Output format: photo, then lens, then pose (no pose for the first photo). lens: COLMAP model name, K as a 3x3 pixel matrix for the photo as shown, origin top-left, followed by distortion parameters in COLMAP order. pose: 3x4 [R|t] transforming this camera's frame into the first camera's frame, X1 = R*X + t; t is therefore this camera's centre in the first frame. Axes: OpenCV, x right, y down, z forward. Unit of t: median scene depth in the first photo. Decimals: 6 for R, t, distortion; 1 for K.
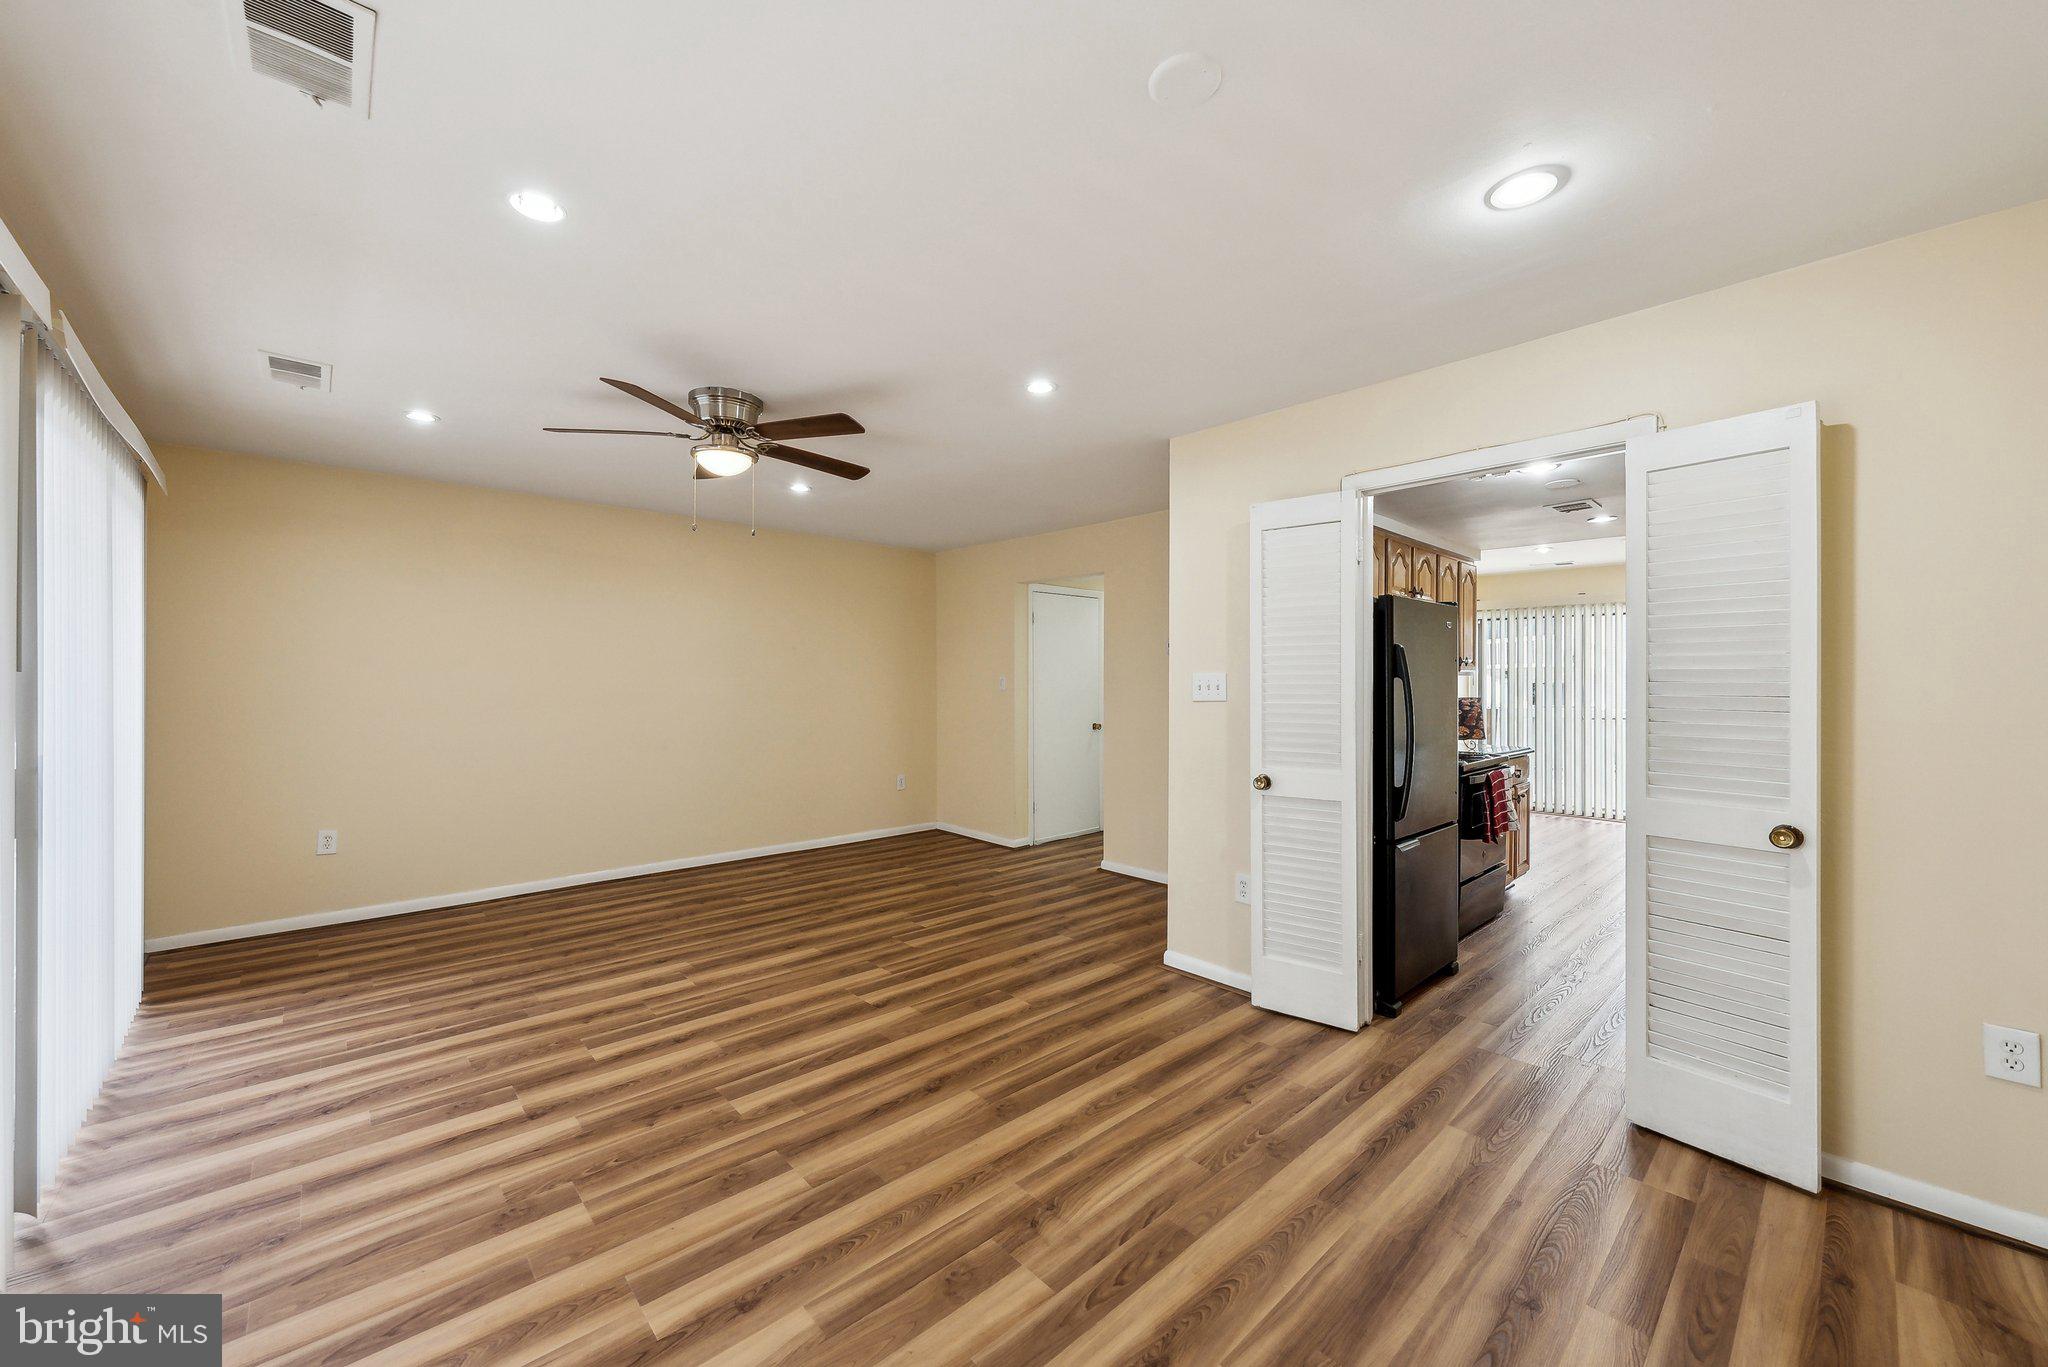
lens RADIAL K [[752.8, 0, 1007.9], [0, 752.8, 677.8], [0, 0, 1]] dist [0.004658, -0.000341]
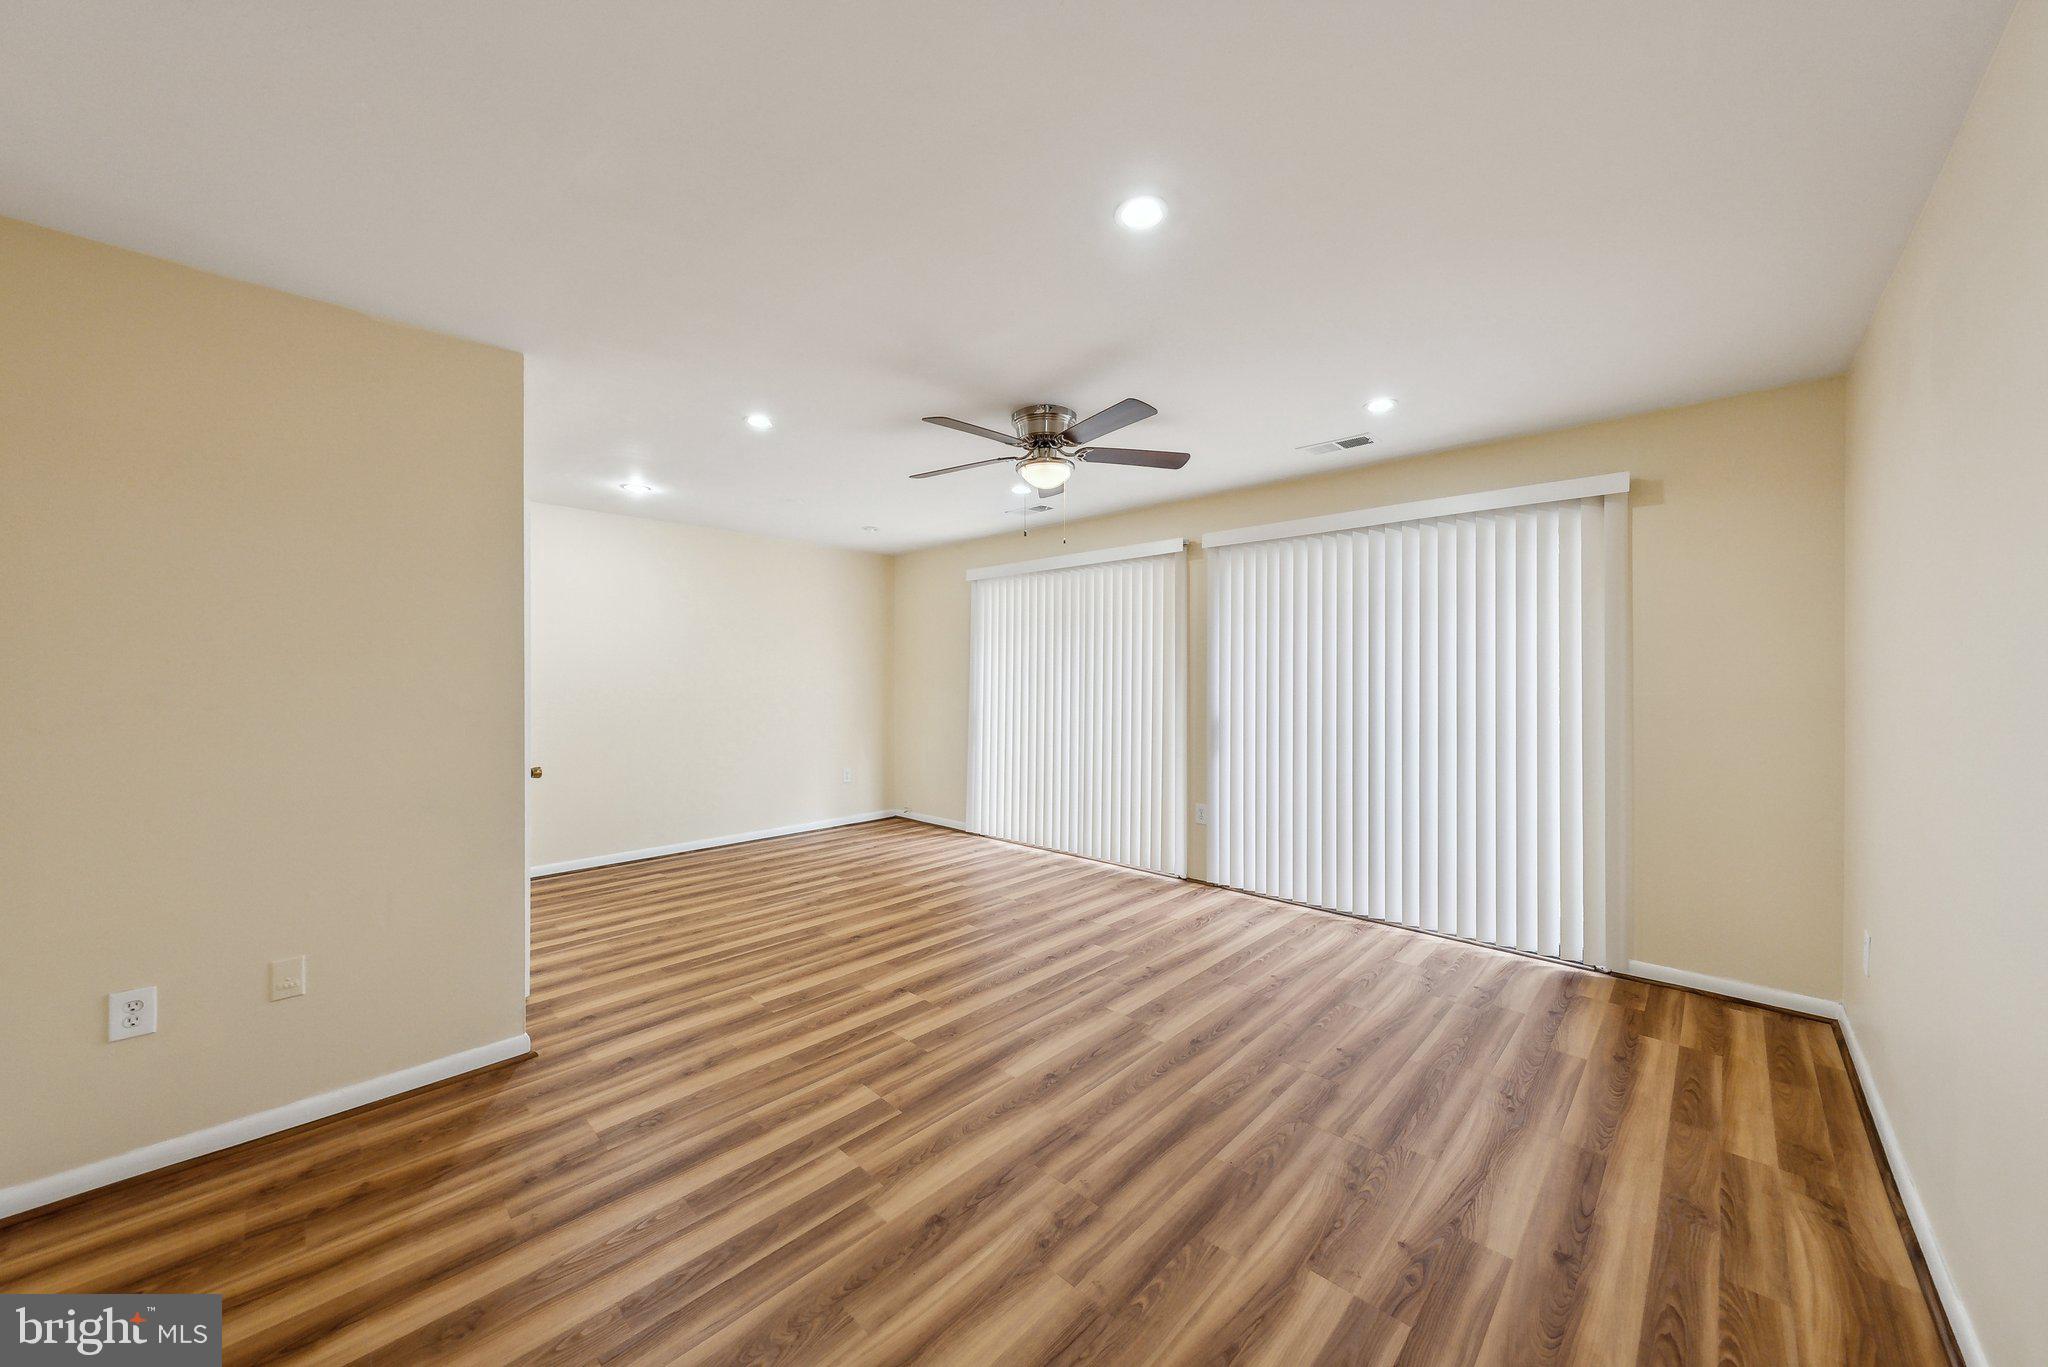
lens RADIAL K [[752.8, 0, 1019.6], [0, 752.8, 679.5], [0, 0, 1]] dist [0.004658, -0.000341]
pose [[-0.997960, -0.002434, -0.063801, -0.258068], [-0.002285, 0.999994, -0.002410, 0.009097], [0.063806, -0.002259, -0.997960, 1.976794]]
